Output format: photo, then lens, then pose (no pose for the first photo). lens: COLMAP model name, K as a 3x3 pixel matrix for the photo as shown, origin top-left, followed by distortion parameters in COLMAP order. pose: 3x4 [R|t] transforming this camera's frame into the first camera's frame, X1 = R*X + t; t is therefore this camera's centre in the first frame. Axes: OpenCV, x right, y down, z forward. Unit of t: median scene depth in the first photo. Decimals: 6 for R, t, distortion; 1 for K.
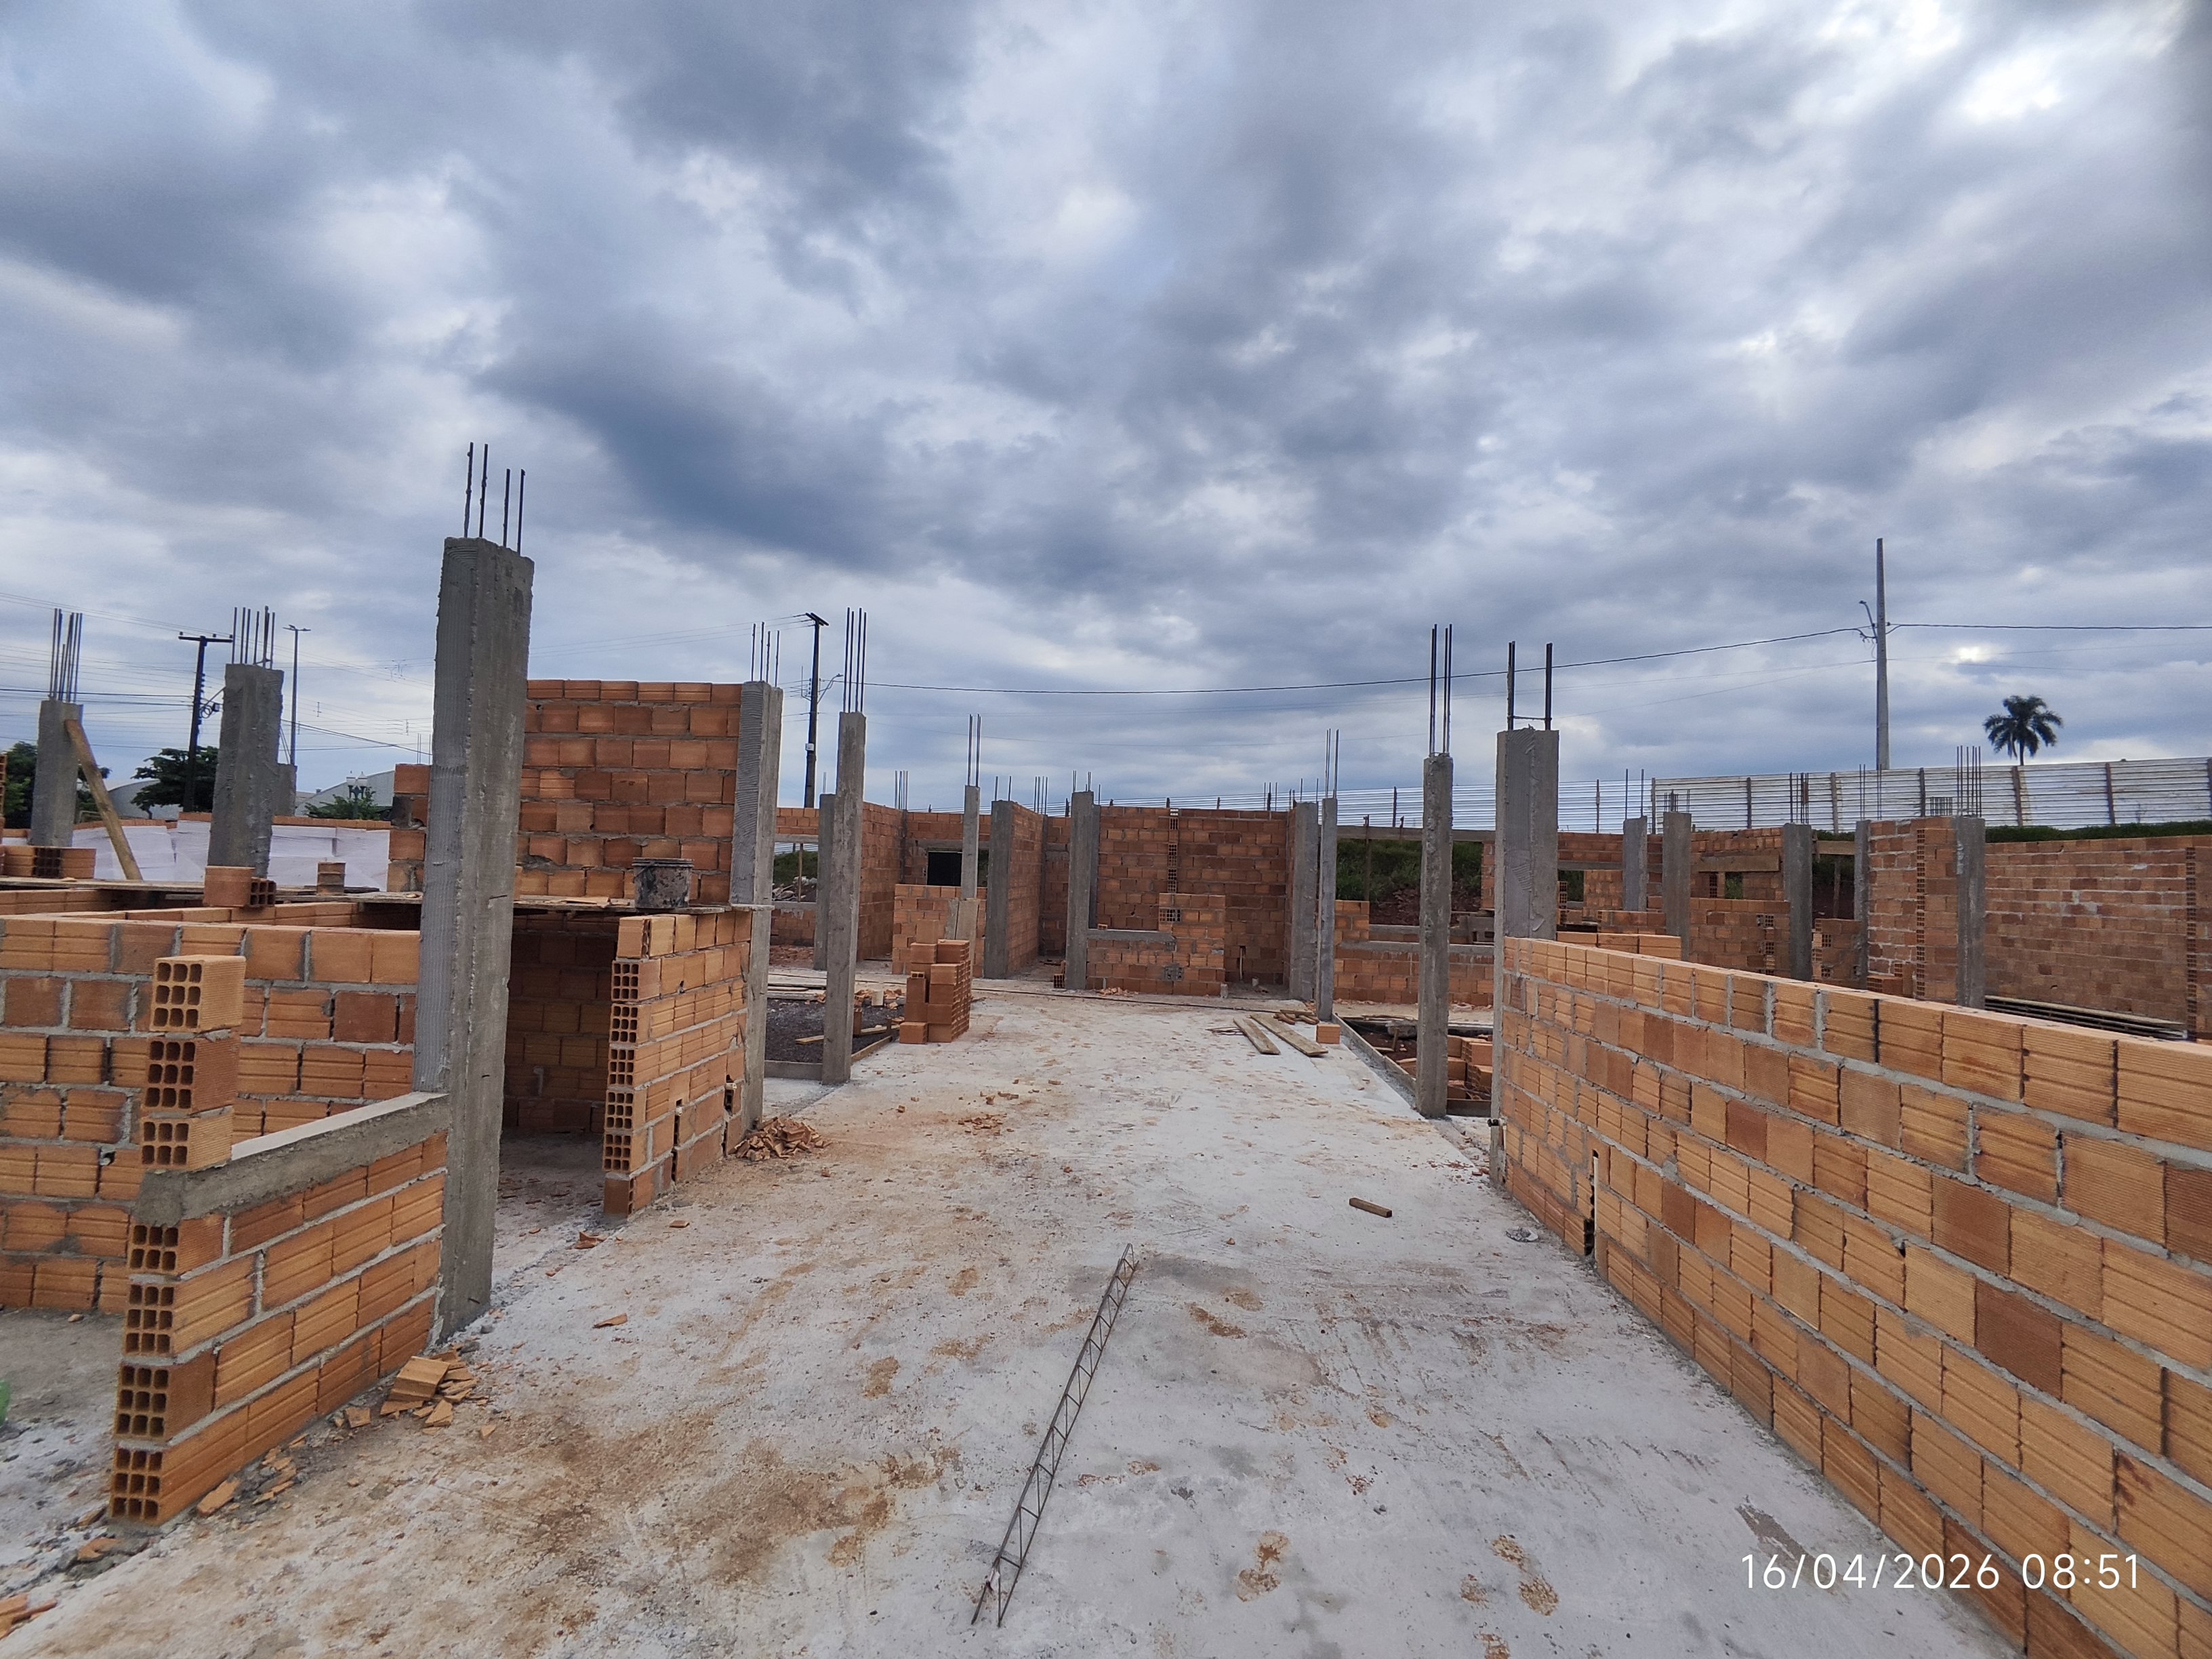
lens RADIAL K [[1035.7, 0, 1078.7], [0, 1035.7, 830.9], [0, 0, 1]] dist [-0.008877, 0.010122]
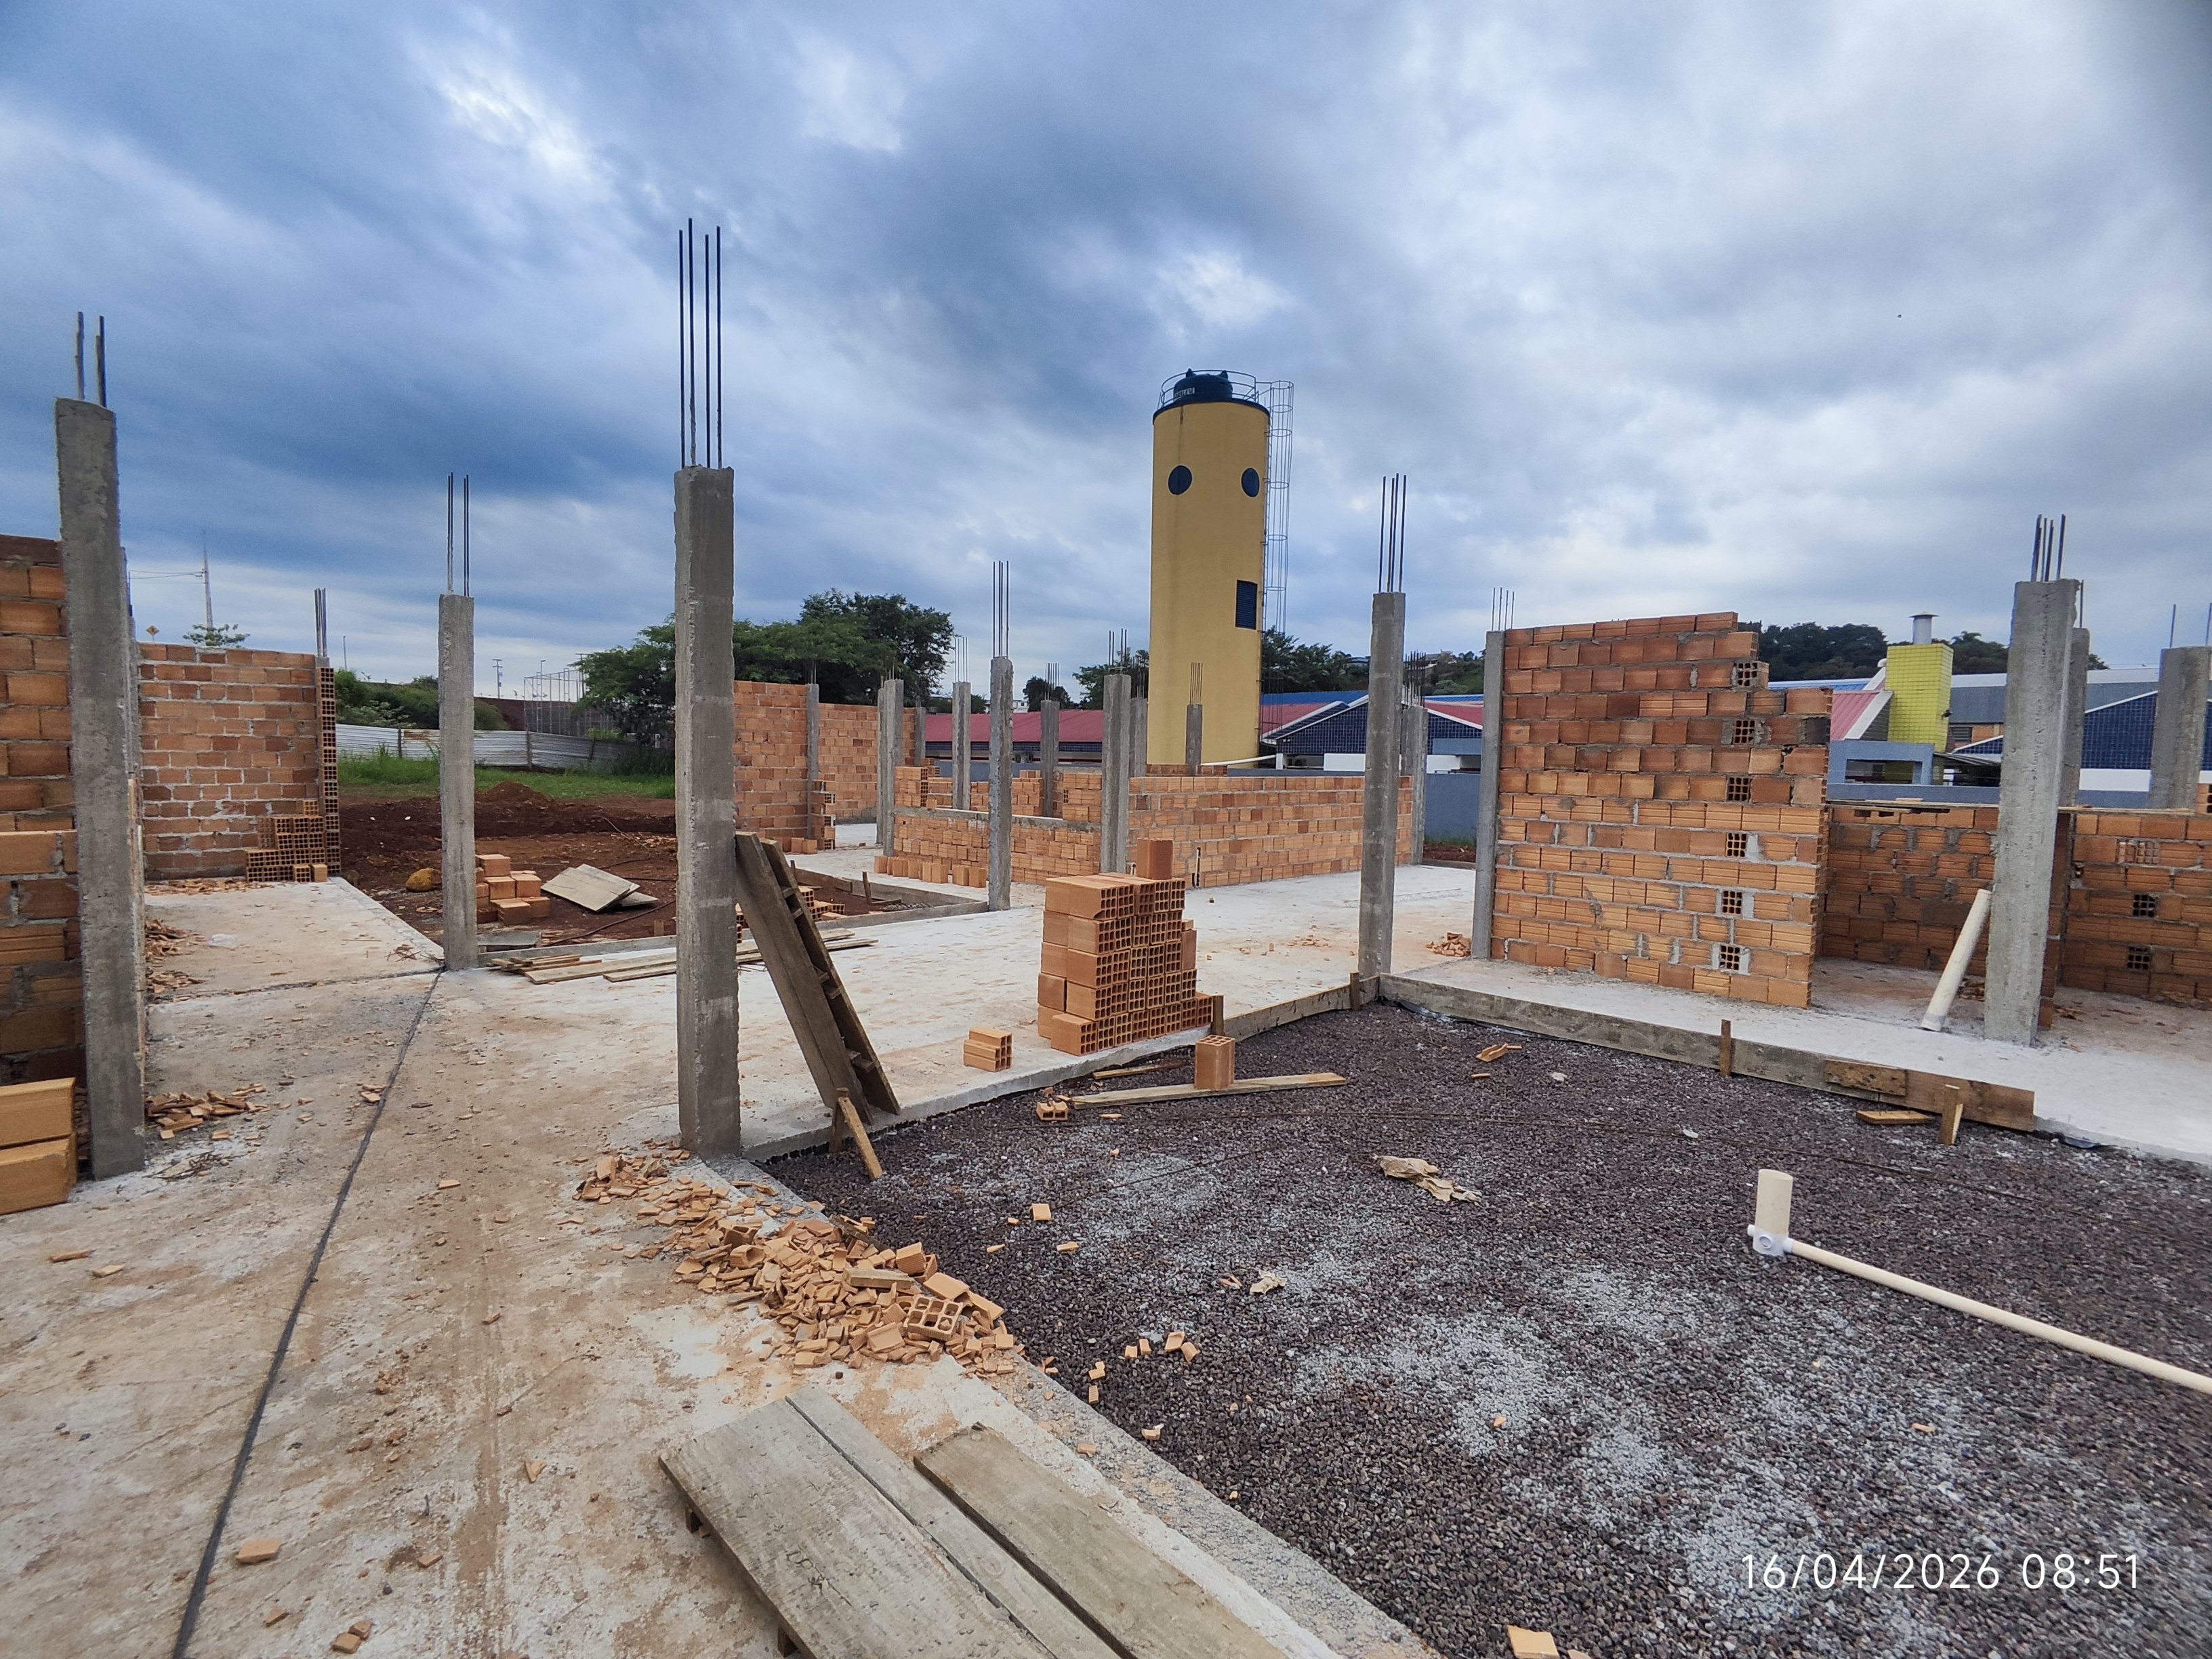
lens RADIAL K [[1039.9, 0, 1106.0], [0, 1039.9, 829.5], [0, 0, 1]] dist [0.020354, 0.009682]
pose [[-0.742841, -0.093385, 0.662923, -1.675099], [-0.071534, 0.995626, 0.060095, 0.138867], [-0.665635, -0.002781, -0.746272, 4.509683]]
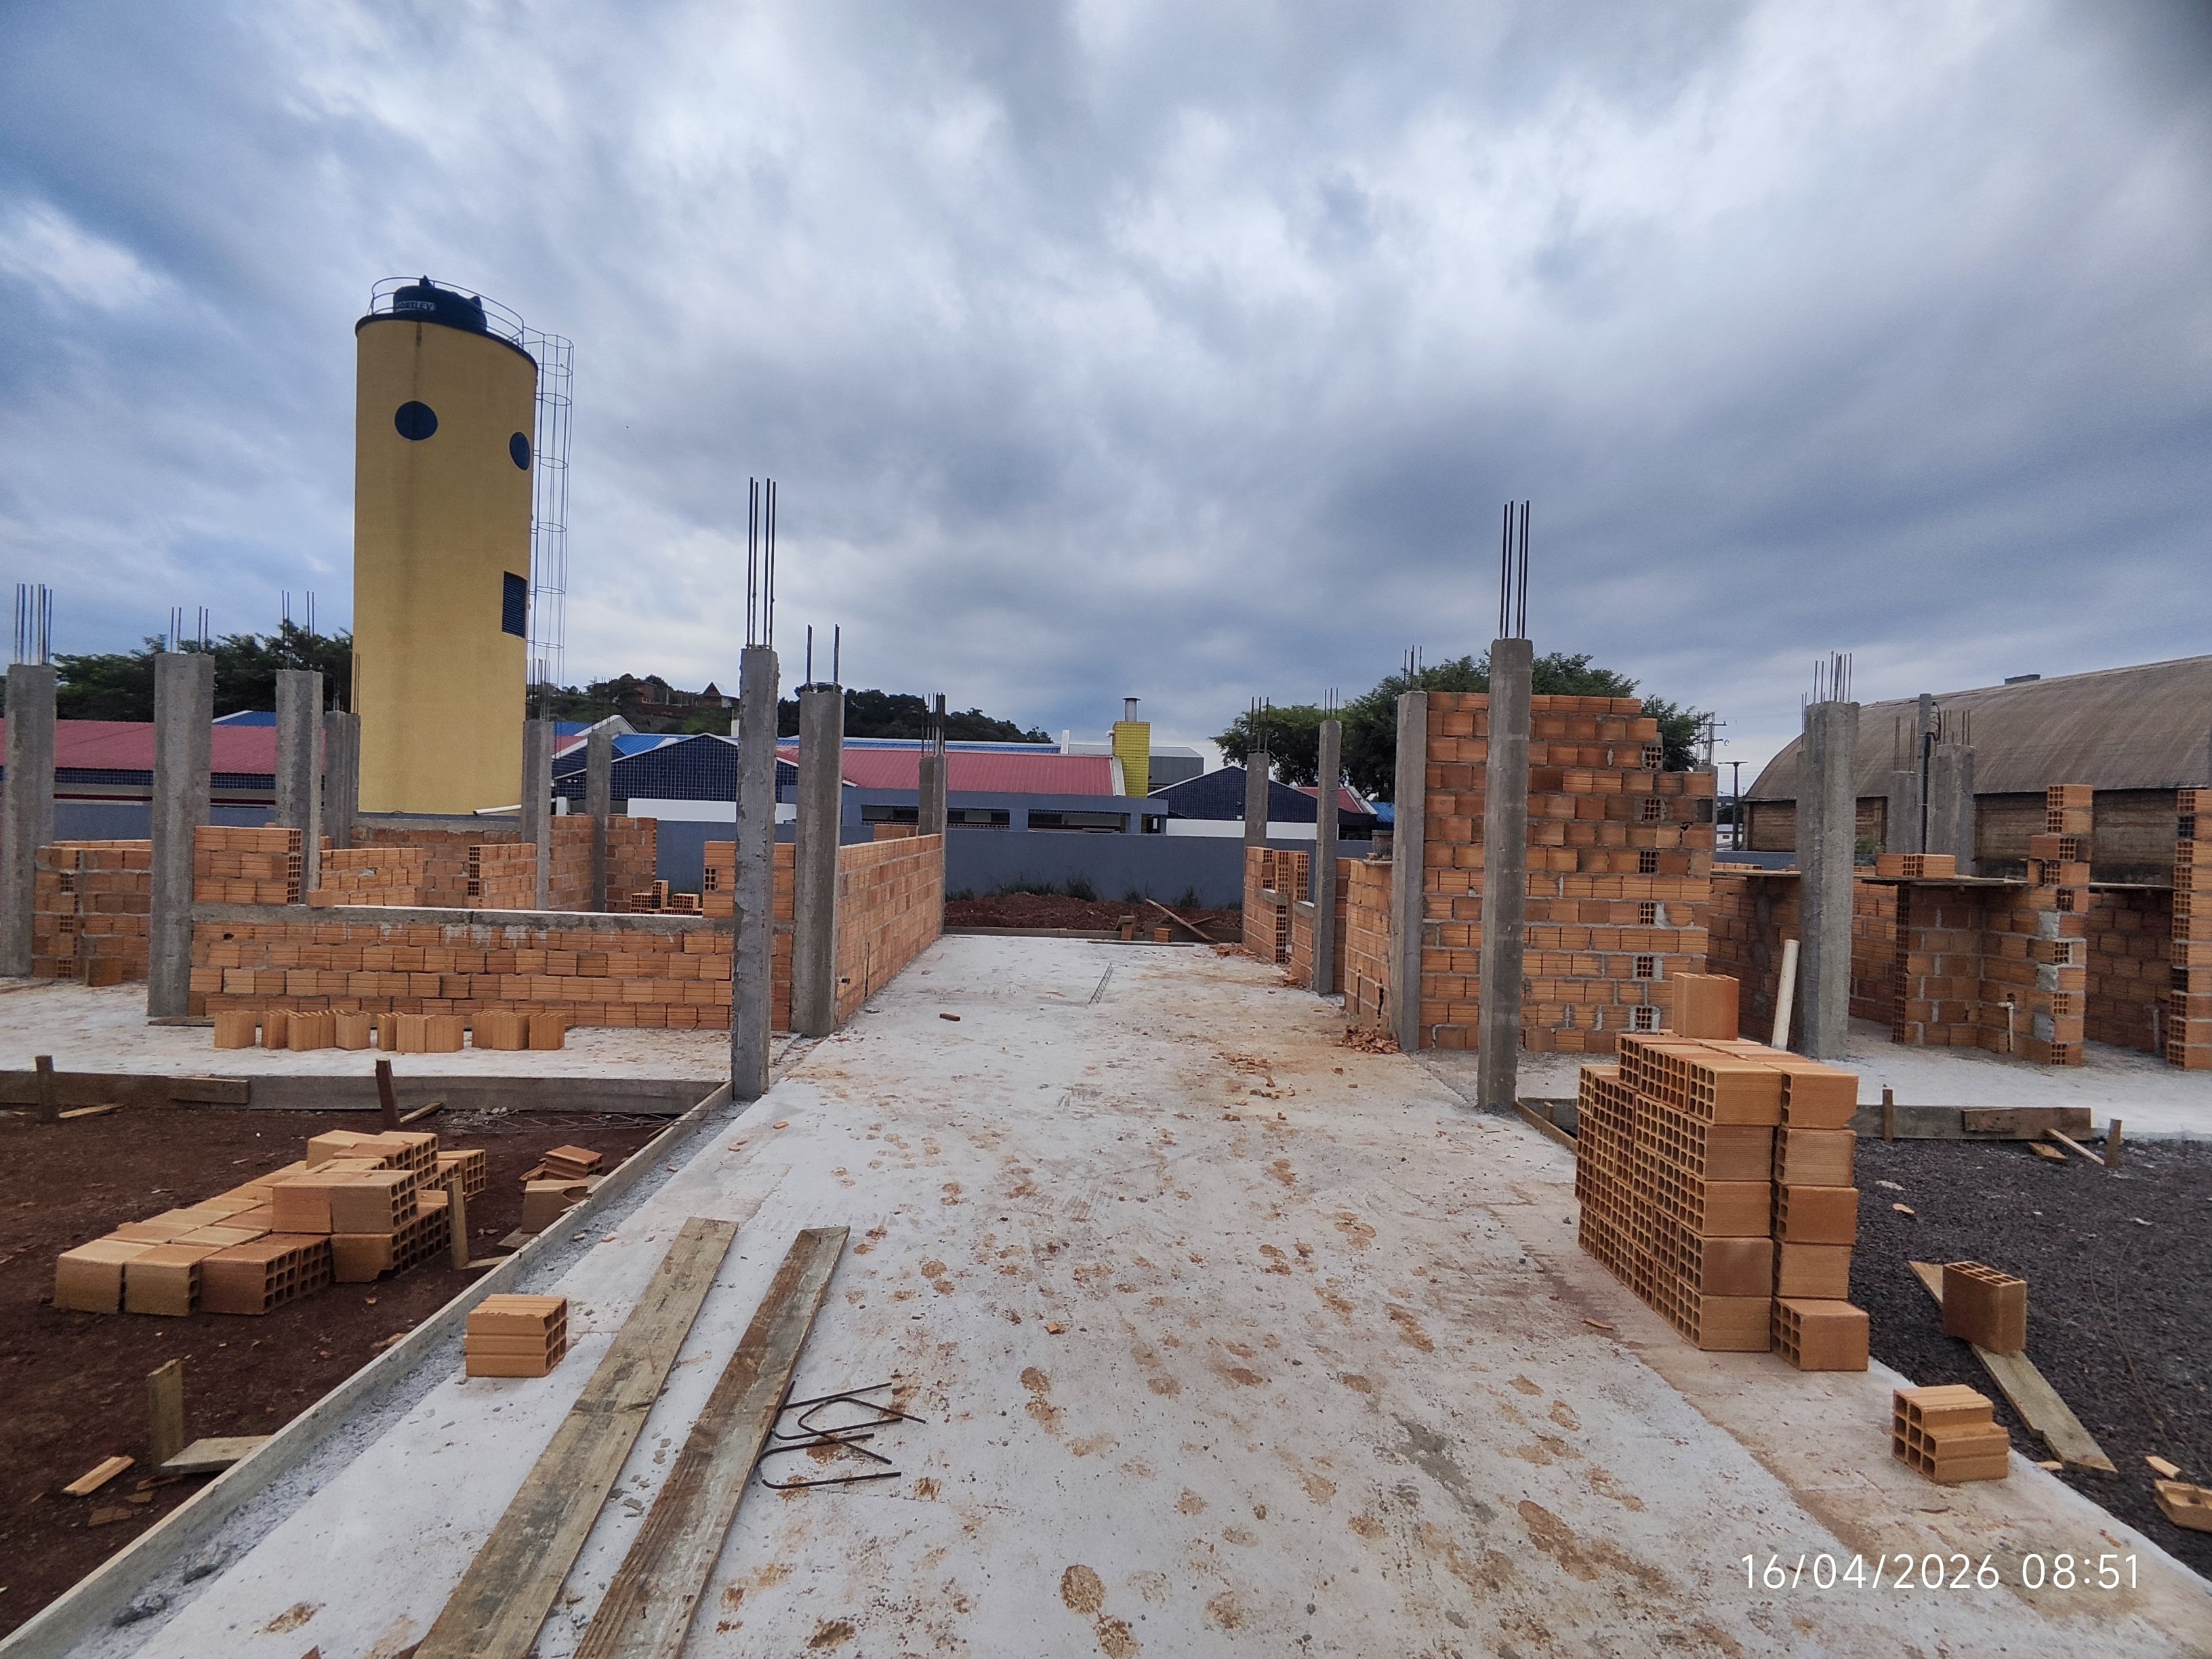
lens RADIAL K [[1035.7, 0, 1078.7], [0, 1035.7, 830.9], [0, 0, 1]] dist [-0.008877, 0.010122]
pose [[-0.993574, -0.061475, -0.095033, 0.524263], [-0.058579, 0.997738, -0.032970, 0.178106], [0.096845, -0.027191, -0.994928, 4.175797]]
